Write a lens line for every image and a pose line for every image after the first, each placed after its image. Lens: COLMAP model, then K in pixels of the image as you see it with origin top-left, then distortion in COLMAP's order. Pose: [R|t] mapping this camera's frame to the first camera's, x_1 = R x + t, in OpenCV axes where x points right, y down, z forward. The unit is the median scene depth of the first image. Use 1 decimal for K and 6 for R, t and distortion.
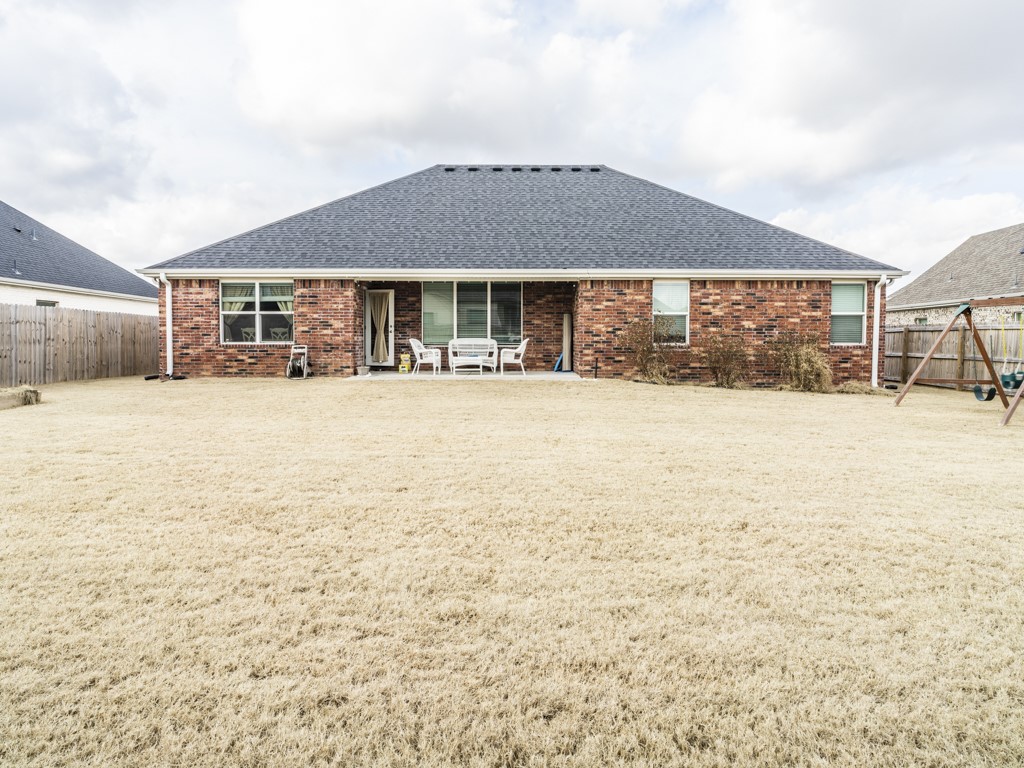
lens RADIAL K [[603.3, 0, 506.3], [0, 603.3, 375.3], [0, 0, 1]] dist [-0.003714, -0.000100]
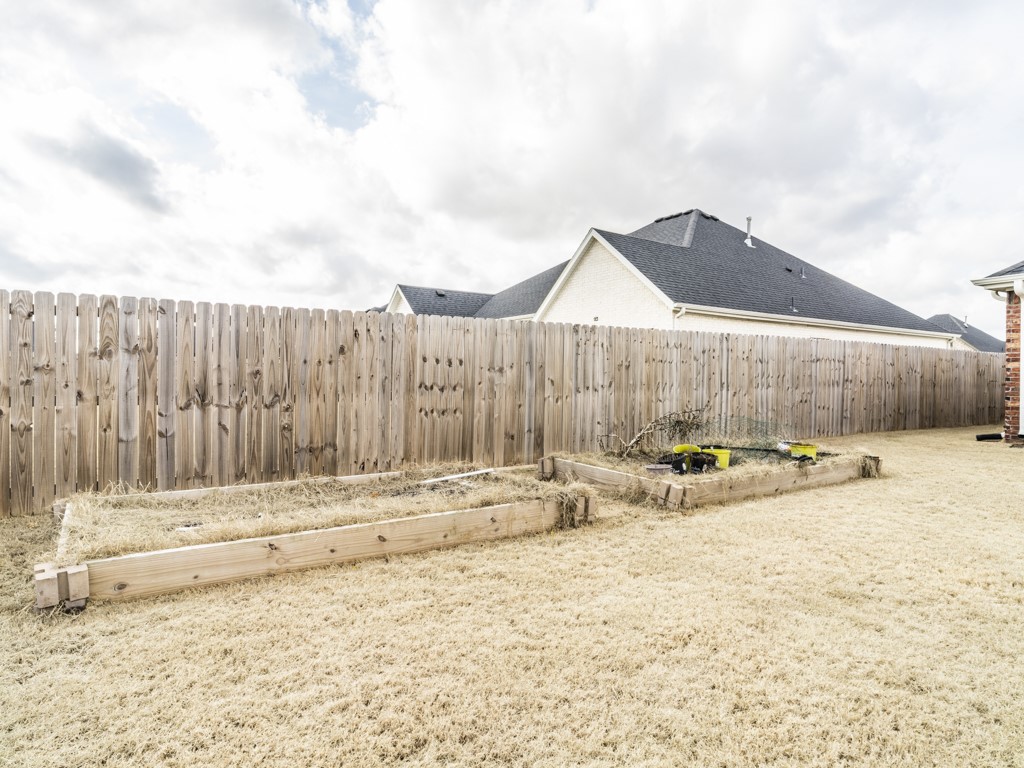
lens RADIAL K [[603.3, 0, 507.4], [0, 603.3, 380.5], [0, 0, 1]] dist [-0.003714, -0.000100]
pose [[0.478093, 0.004897, -0.878296, -0.253317], [-0.055198, 0.998175, -0.024481, -0.014022], [0.876573, 0.060184, 0.477491, 0.199564]]
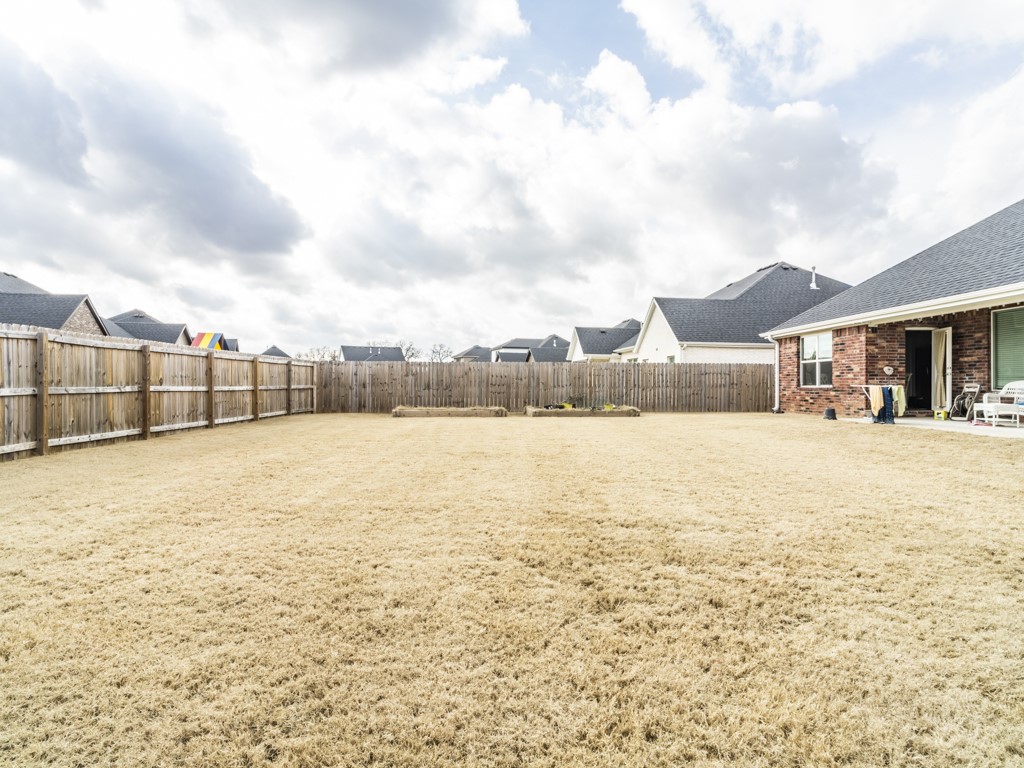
lens RADIAL K [[603.3, 0, 513.0], [0, 603.3, 384.7], [0, 0, 1]] dist [-0.003714, -0.000100]
pose [[0.028314, -0.006141, -0.999580, 0.761519], [-0.064438, 0.997890, -0.007956, -0.008824], [0.997520, 0.064636, 0.027858, 0.372536]]
